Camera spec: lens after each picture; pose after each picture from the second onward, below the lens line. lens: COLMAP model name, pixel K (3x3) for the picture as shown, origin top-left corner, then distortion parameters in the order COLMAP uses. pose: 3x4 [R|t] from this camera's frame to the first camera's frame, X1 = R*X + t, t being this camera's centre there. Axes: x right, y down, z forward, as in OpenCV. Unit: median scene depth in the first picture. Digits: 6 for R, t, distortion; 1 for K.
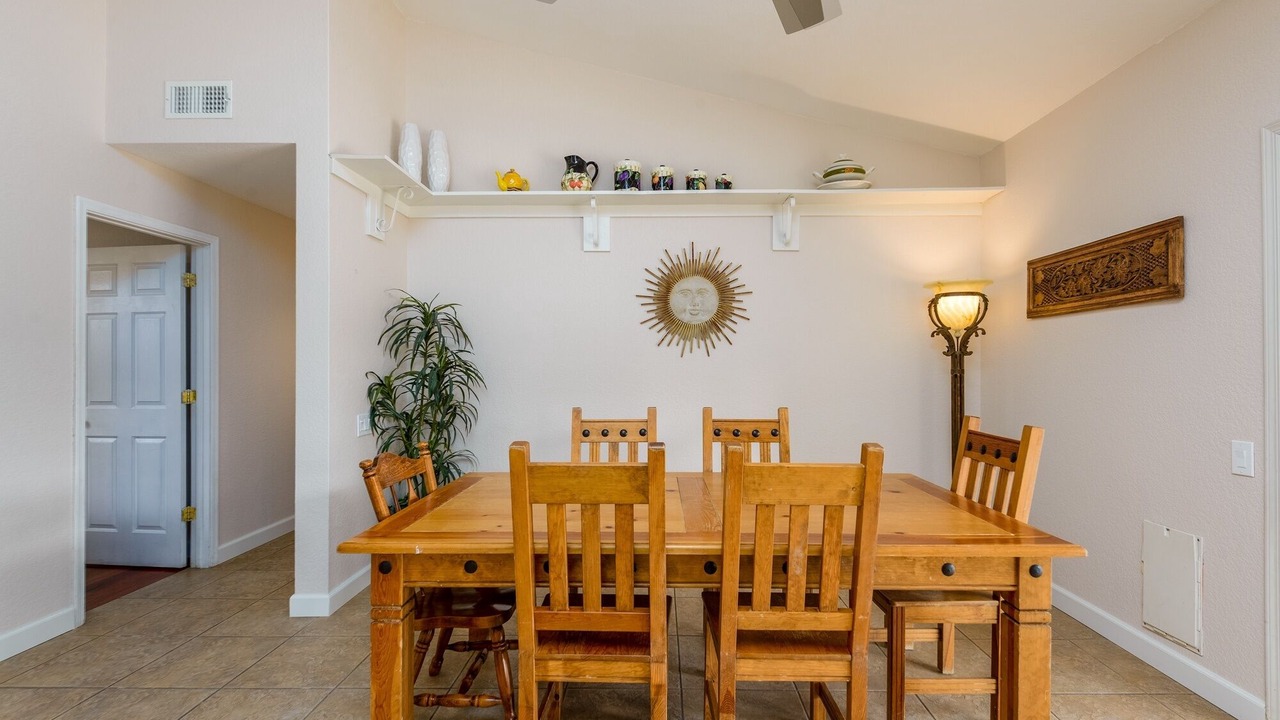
lens RADIAL K [[589.9, 0, 643.0], [0, 589.9, 364.5], [0, 0, 1]] dist [0.033480, -0.000331]
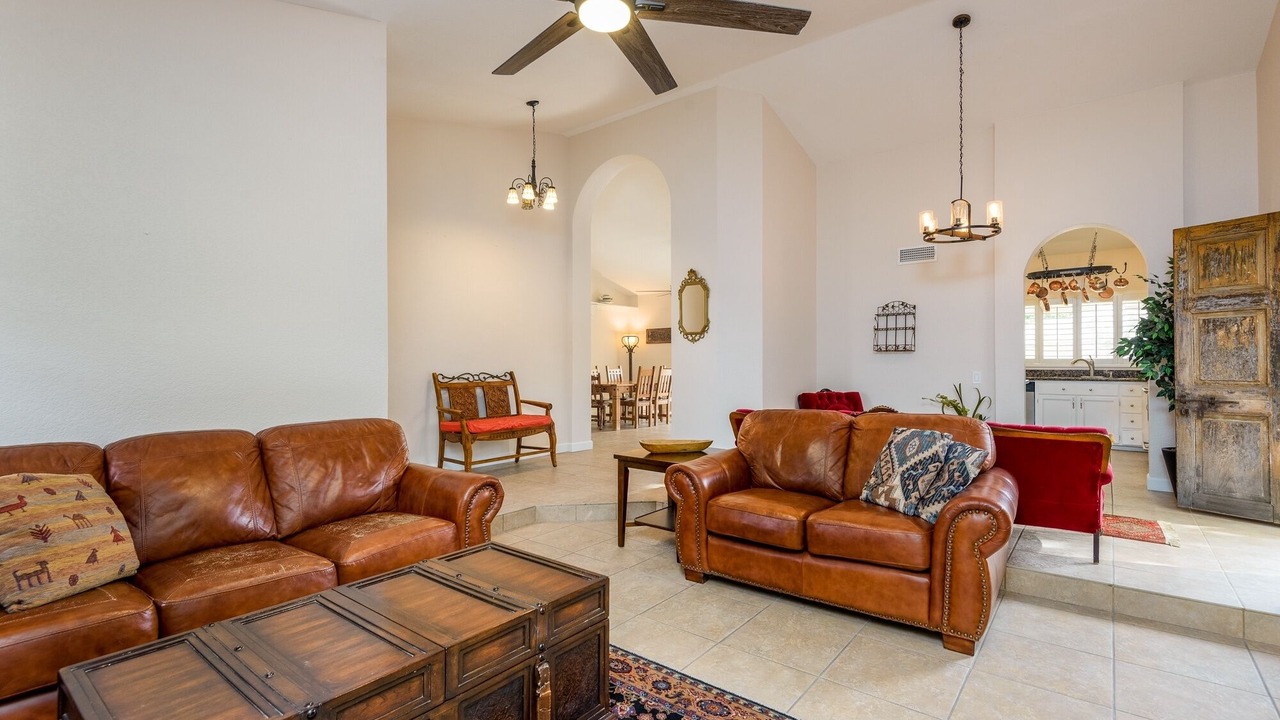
lens RADIAL K [[589.9, 0, 639.2], [0, 589.9, 359.7], [0, 0, 1]] dist [0.033480, -0.000331]
pose [[0.595223, 0.003451, 0.803553, -2.390780], [0.000109, 0.999990, -0.004375, 0.043769], [-0.803561, 0.002691, 0.595217, -1.225438]]
